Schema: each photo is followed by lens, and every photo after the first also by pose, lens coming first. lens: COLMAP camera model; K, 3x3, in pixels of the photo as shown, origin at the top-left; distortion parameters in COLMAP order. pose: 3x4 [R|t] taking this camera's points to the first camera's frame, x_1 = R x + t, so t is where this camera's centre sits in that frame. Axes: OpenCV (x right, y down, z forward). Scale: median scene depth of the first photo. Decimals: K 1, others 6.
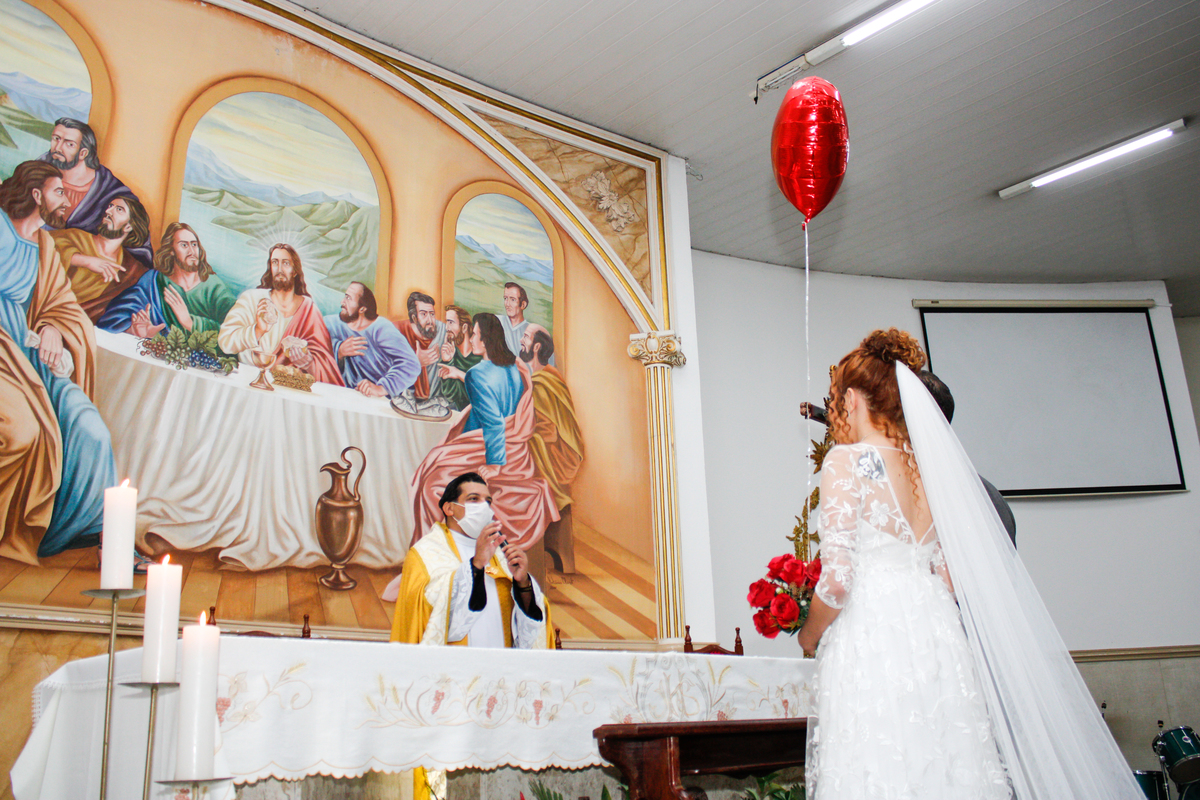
lens RADIAL K [[1051.6, 0, 608.2], [0, 1051.6, 404.7], [0, 0, 1]] dist [-0.160610, 0.157400]
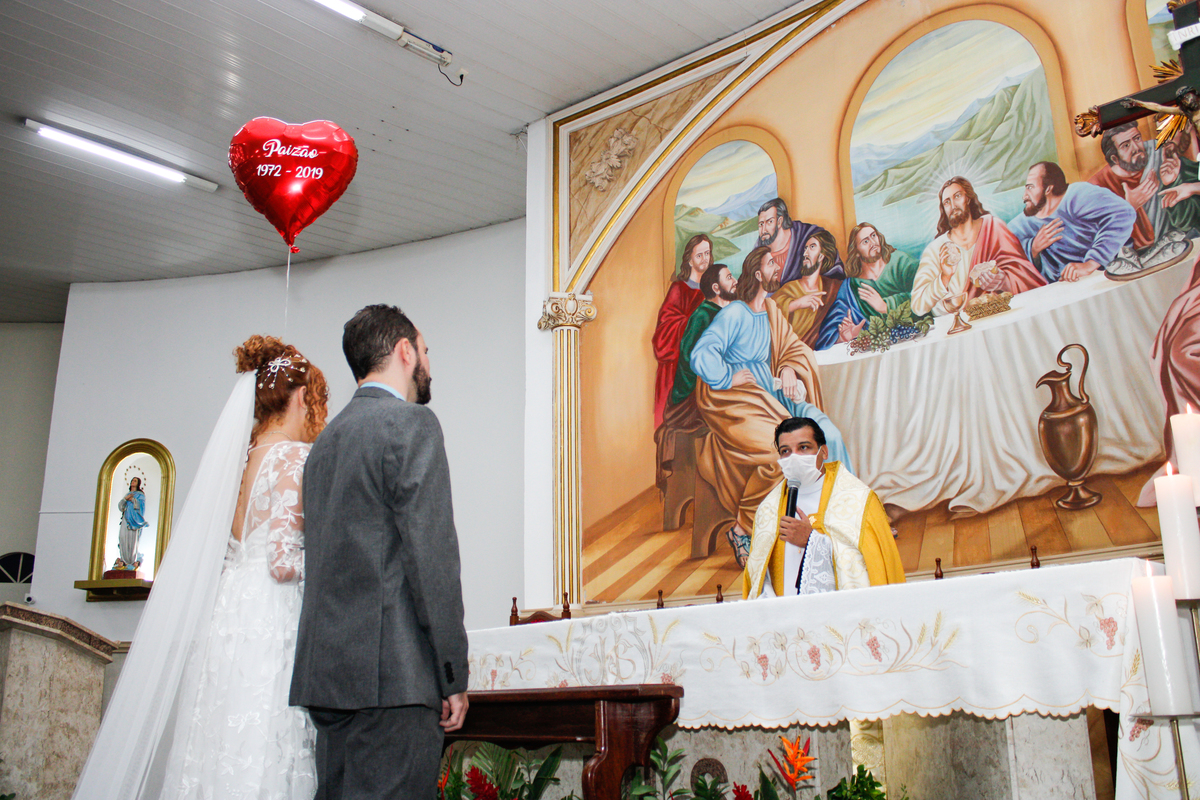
lens RADIAL K [[1051.6, 0, 608.2], [0, 1051.6, 404.7], [0, 0, 1]] dist [-0.160610, 0.157400]
pose [[-0.000372, -0.241692, -0.970353, 0.597777], [0.326563, 0.917124, -0.228559, 0.161707], [0.945175, -0.316966, 0.078587, 0.567487]]
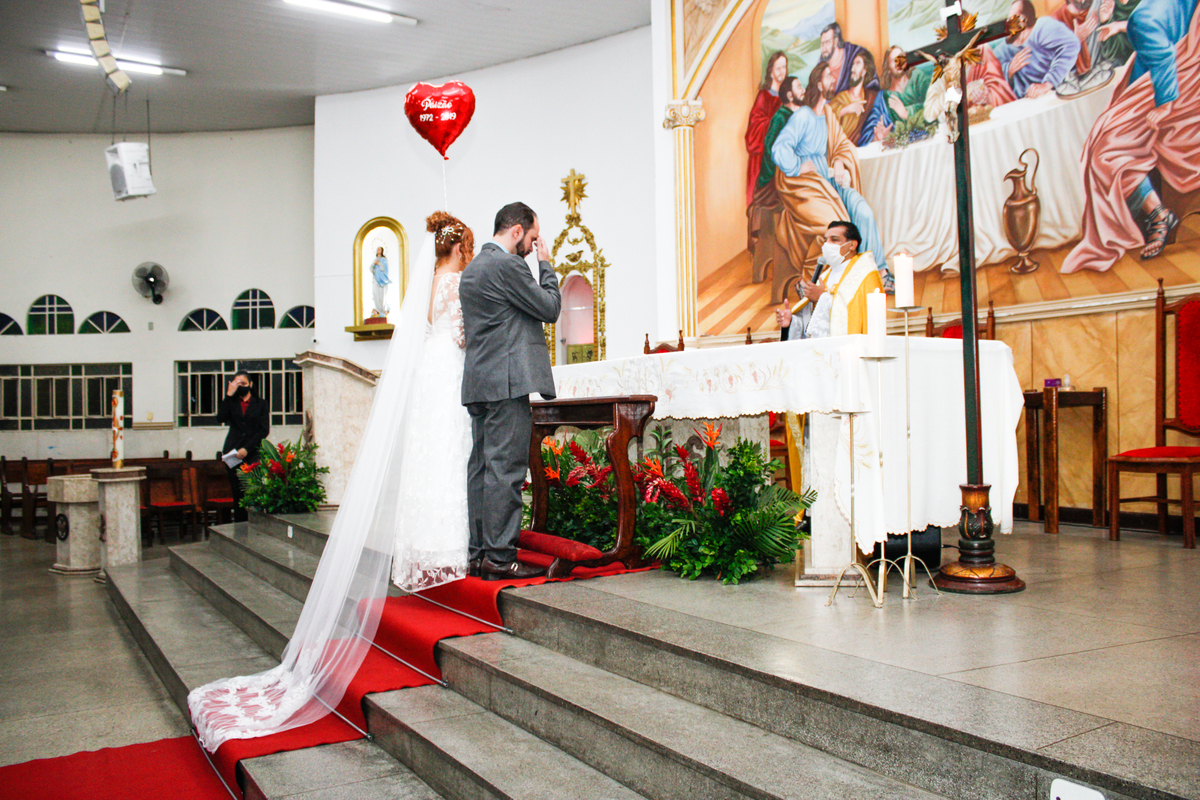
lens RADIAL K [[997.6, 0, 600.0], [0, 997.6, 400.0], [0, 0, 1]] dist [-0.171049, 0.142602]
pose [[-0.219288, 0.023801, -0.975370, 0.939196], [0.325180, 0.944326, -0.050065, 0.209548], [0.919875, -0.328150, -0.214819, 0.723677]]
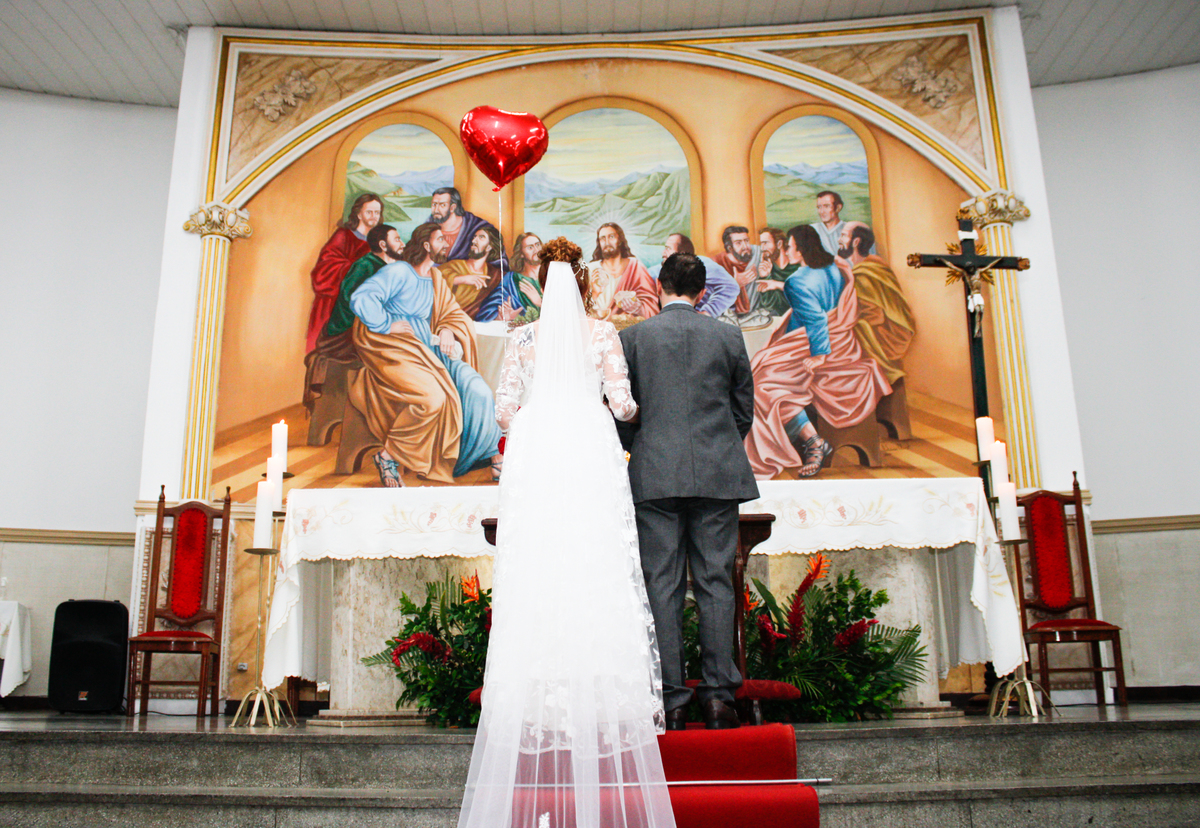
lens RADIAL K [[1115.2, 0, 557.9], [0, 1115.2, 390.9], [0, 0, 1]] dist [-0.167605, 0.138756]
pose [[0.690818, -0.165840, -0.703752, 0.610420], [0.205312, 0.978267, -0.028991, 0.081738], [0.693266, -0.124461, 0.709854, -0.064813]]
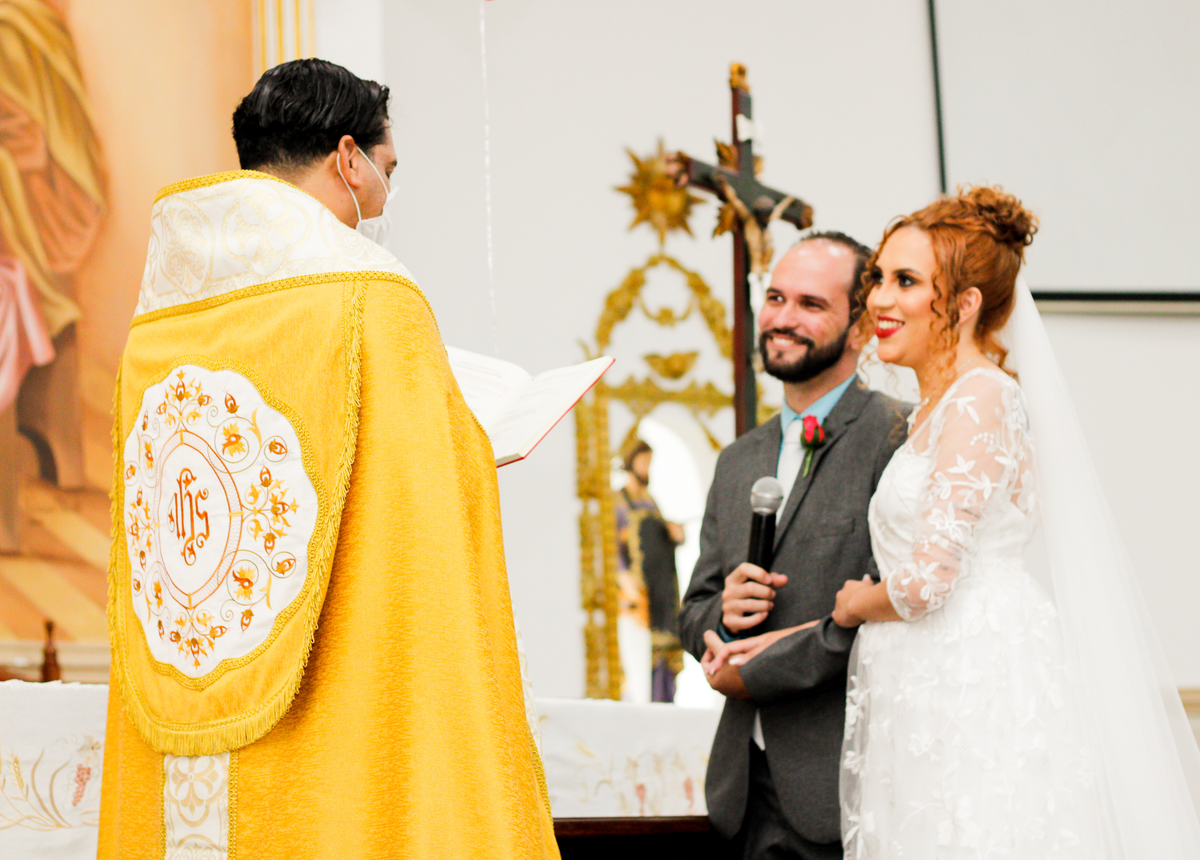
lens RADIAL K [[3230.6, 0, 600.0], [0, 3230.6, 430.0], [0, 0, 1]] dist [-0.060621, -0.203298]
pose [[0.976813, 0.021381, 0.213024, -0.123373], [-0.056023, 0.985858, 0.157944, -0.089216], [-0.206635, -0.166216, 0.964196, -0.326812]]
